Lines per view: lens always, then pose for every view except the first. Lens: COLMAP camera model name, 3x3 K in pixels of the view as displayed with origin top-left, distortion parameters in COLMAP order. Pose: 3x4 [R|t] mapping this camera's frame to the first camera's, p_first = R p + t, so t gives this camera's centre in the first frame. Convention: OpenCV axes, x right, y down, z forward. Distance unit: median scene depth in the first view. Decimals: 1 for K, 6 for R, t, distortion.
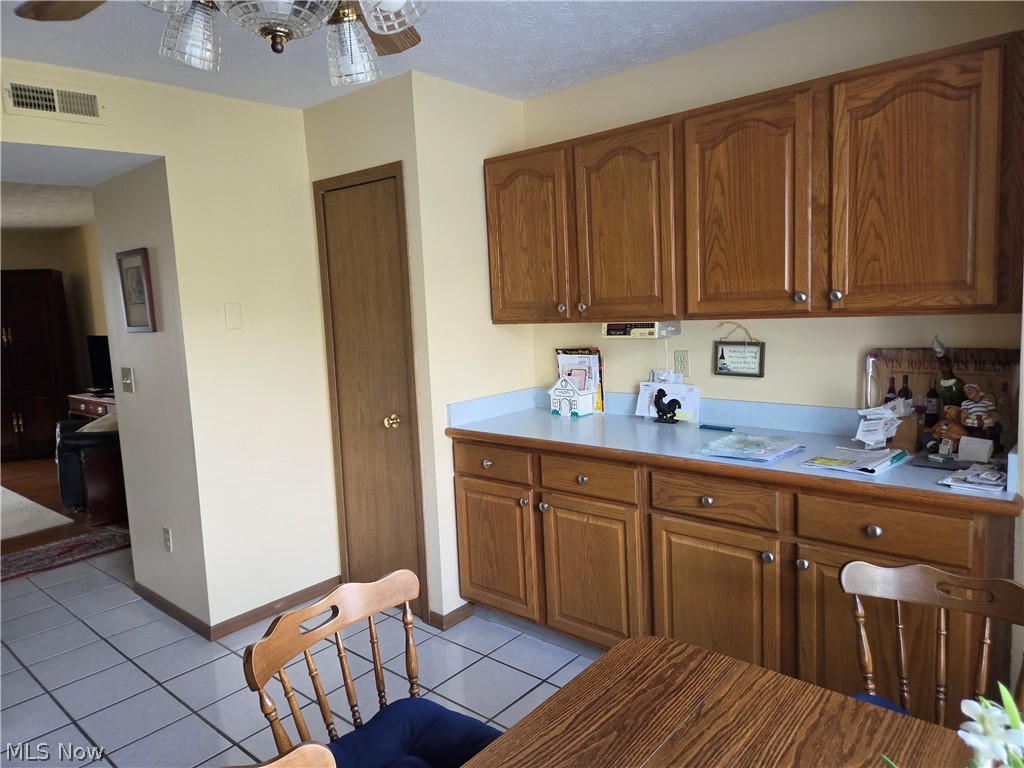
lens RADIAL K [[686.0, 0, 512.0], [0, 686.0, 379.7], [0, 0, 1]] dist [0.051440, 0.001334]
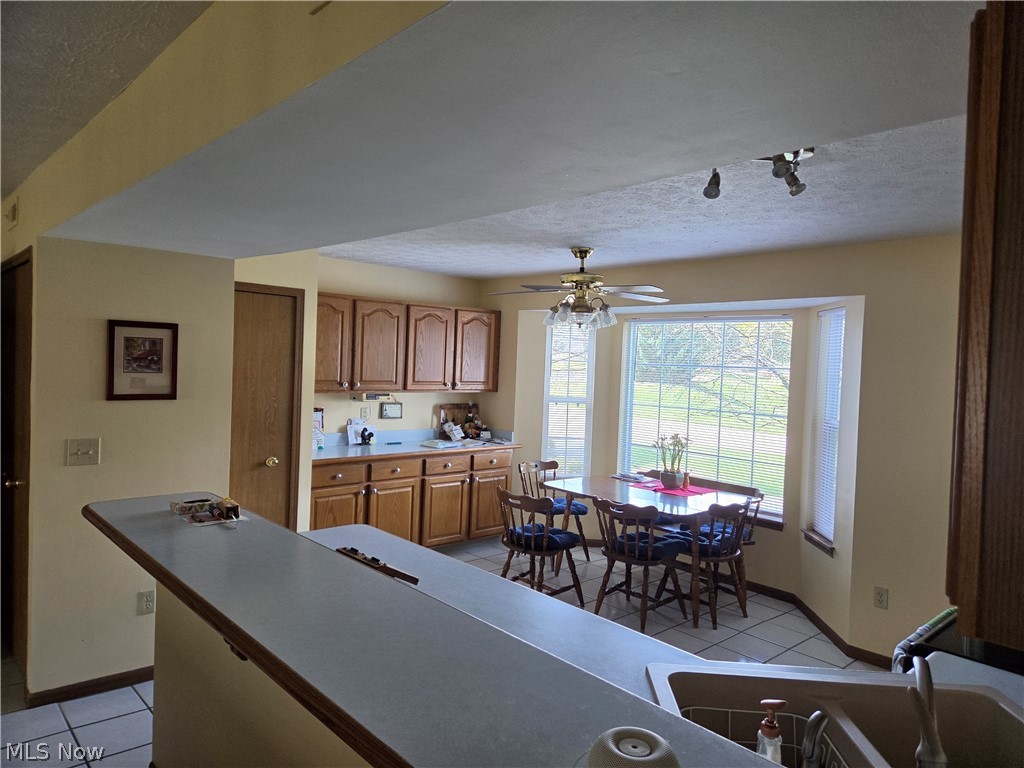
lens RADIAL K [[686.0, 0, 513.8], [0, 686.0, 381.7], [0, 0, 1]] dist [0.051440, 0.001334]
pose [[0.092834, 0.028337, 0.995278, -1.750028], [0.081356, 0.996037, -0.035947, -0.012339], [-0.992352, 0.084309, 0.090161, 0.419162]]
